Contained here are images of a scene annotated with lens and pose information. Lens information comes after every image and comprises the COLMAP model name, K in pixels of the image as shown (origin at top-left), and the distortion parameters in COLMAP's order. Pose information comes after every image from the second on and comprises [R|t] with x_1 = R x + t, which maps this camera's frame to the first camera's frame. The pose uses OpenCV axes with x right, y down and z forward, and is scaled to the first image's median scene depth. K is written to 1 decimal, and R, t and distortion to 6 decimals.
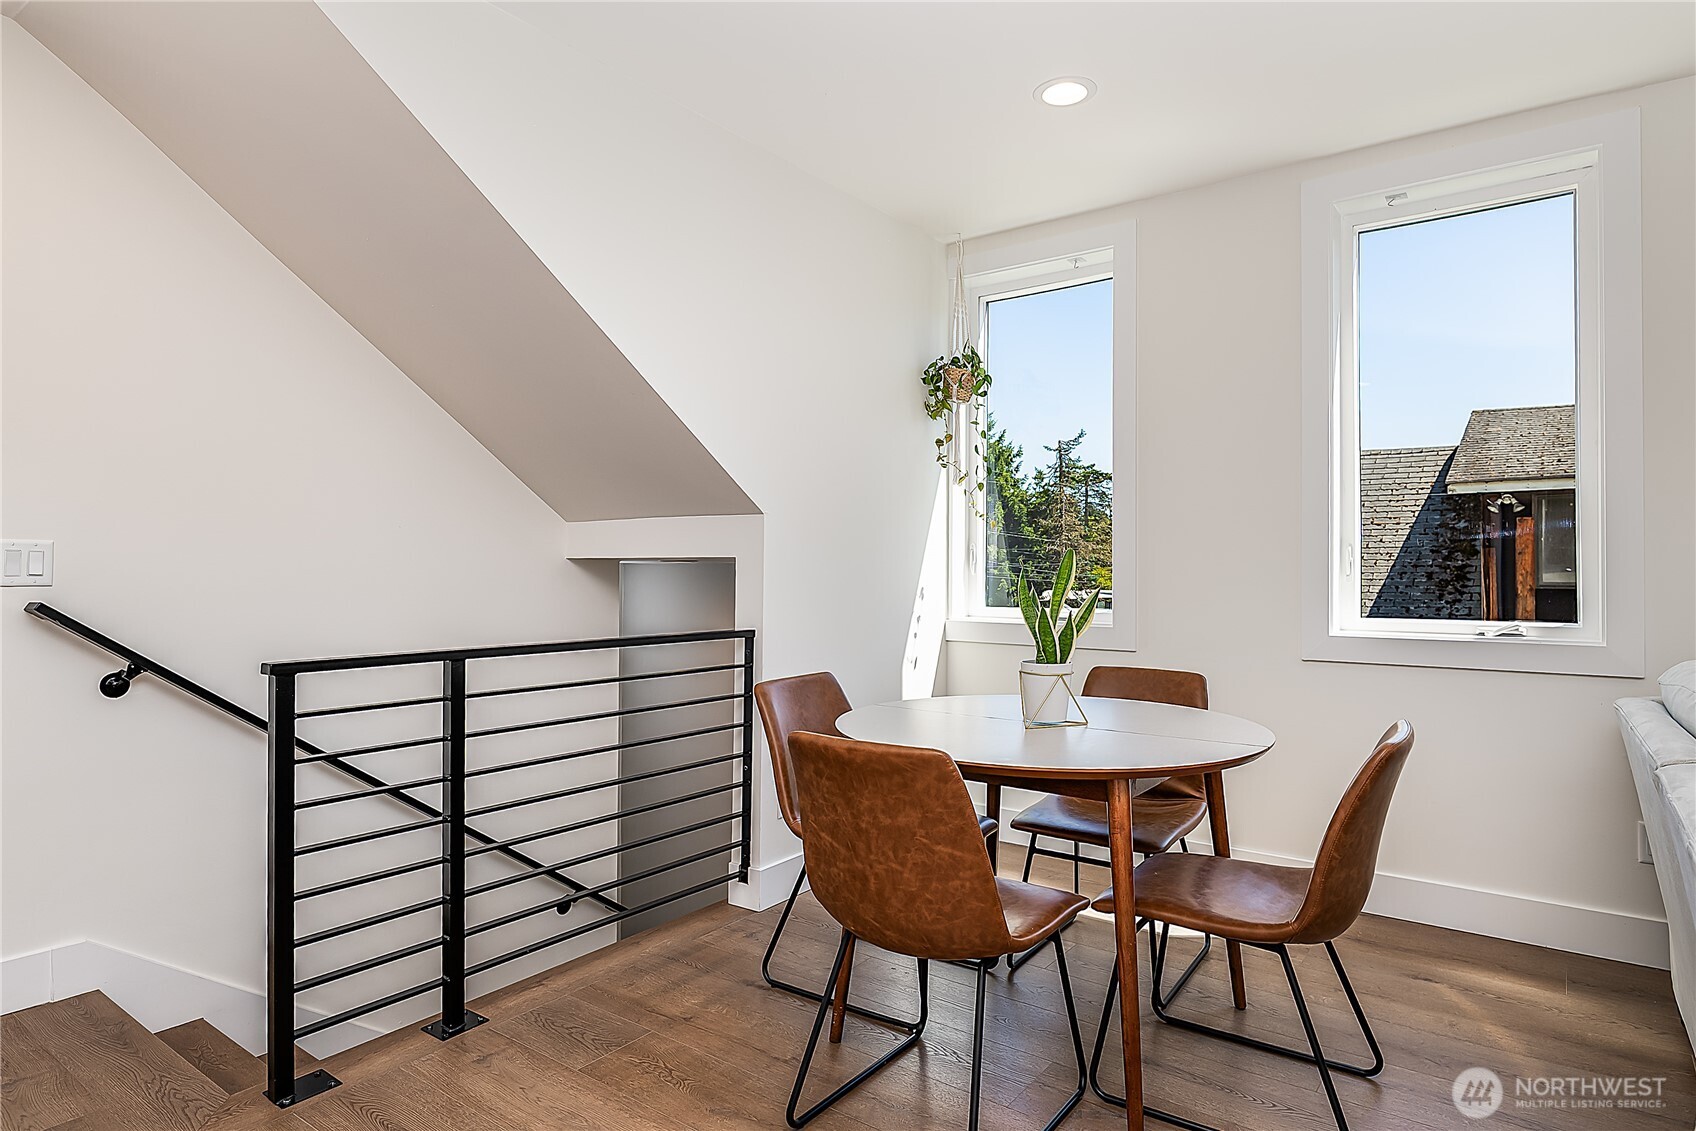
lens RADIAL K [[960.0, 0, 839.1], [0, 960.0, 564.8], [0, 0, 1]] dist [0.012929, 0.000049]
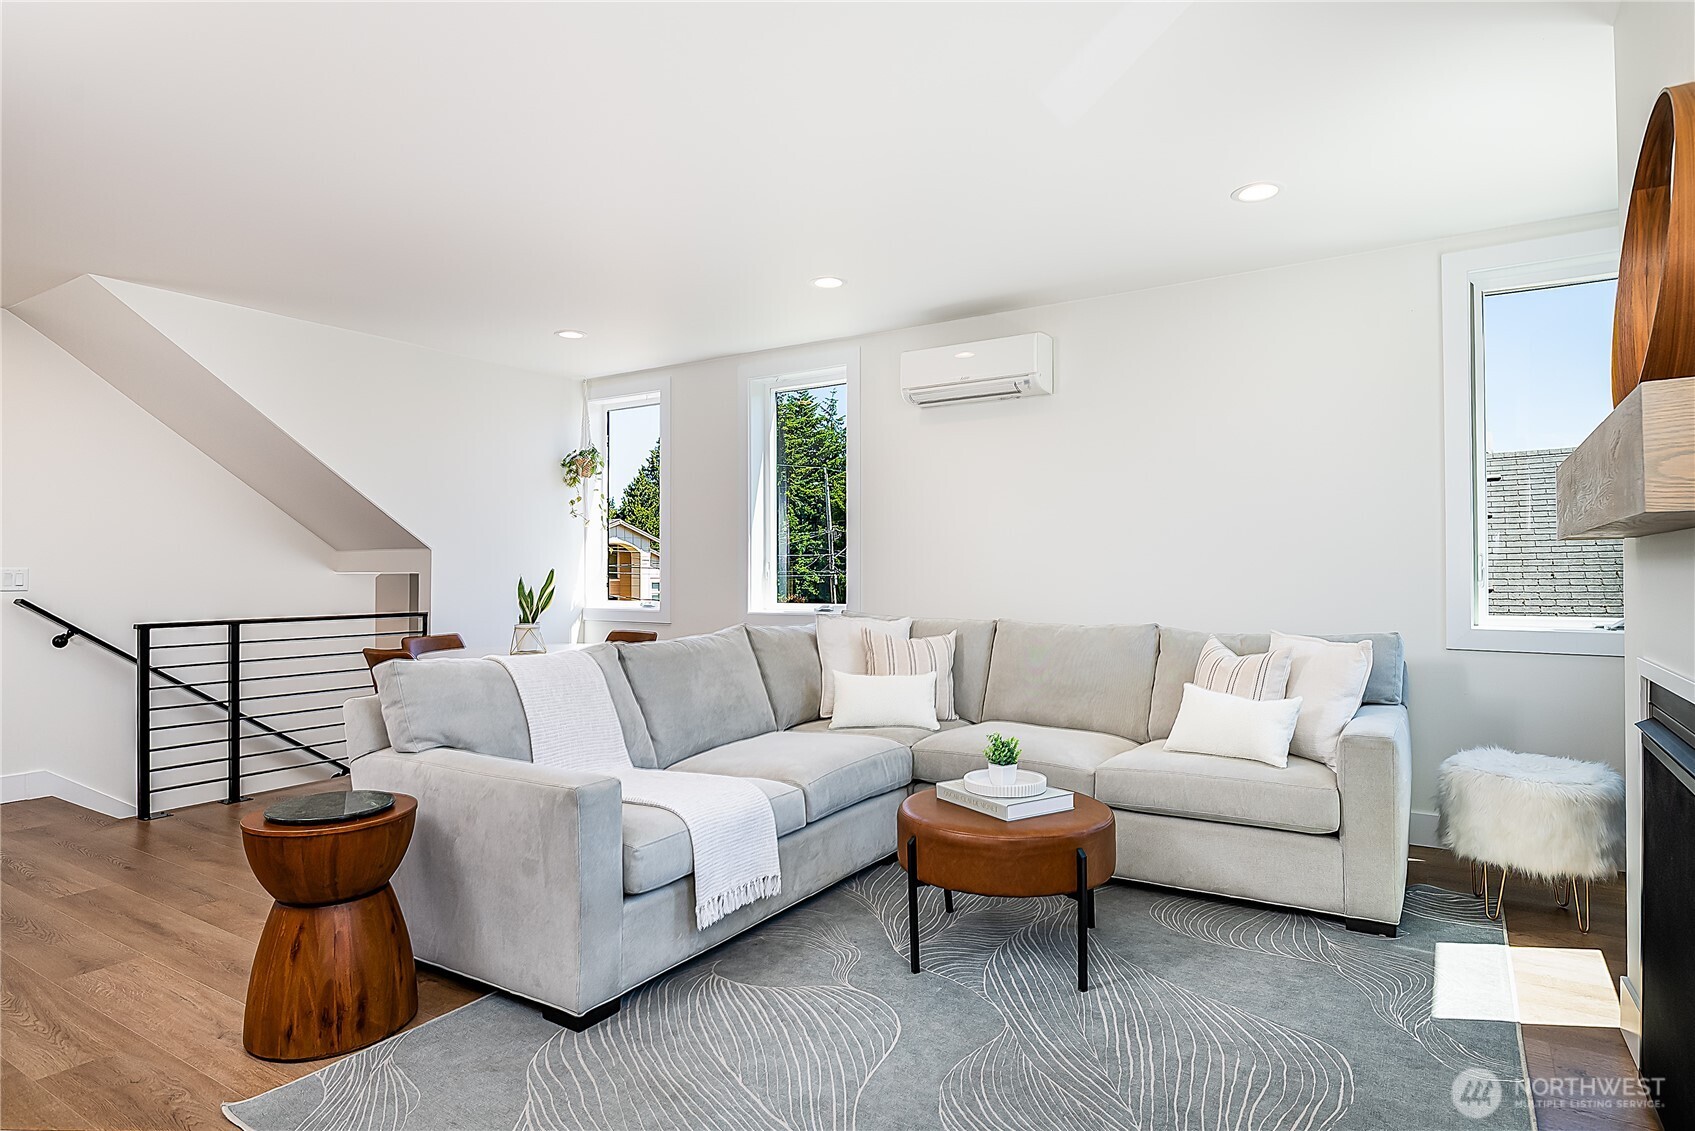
lens RADIAL K [[959.5, 0, 856.5], [0, 959.5, 569.6], [0, 0, 1]] dist [0.012929, 0.000049]
pose [[0.998638, -0.009479, 0.051308, 0.764984], [0.009690, 0.999946, -0.003881, 0.002485], [-0.051268, 0.004373, 0.998675, -1.044679]]
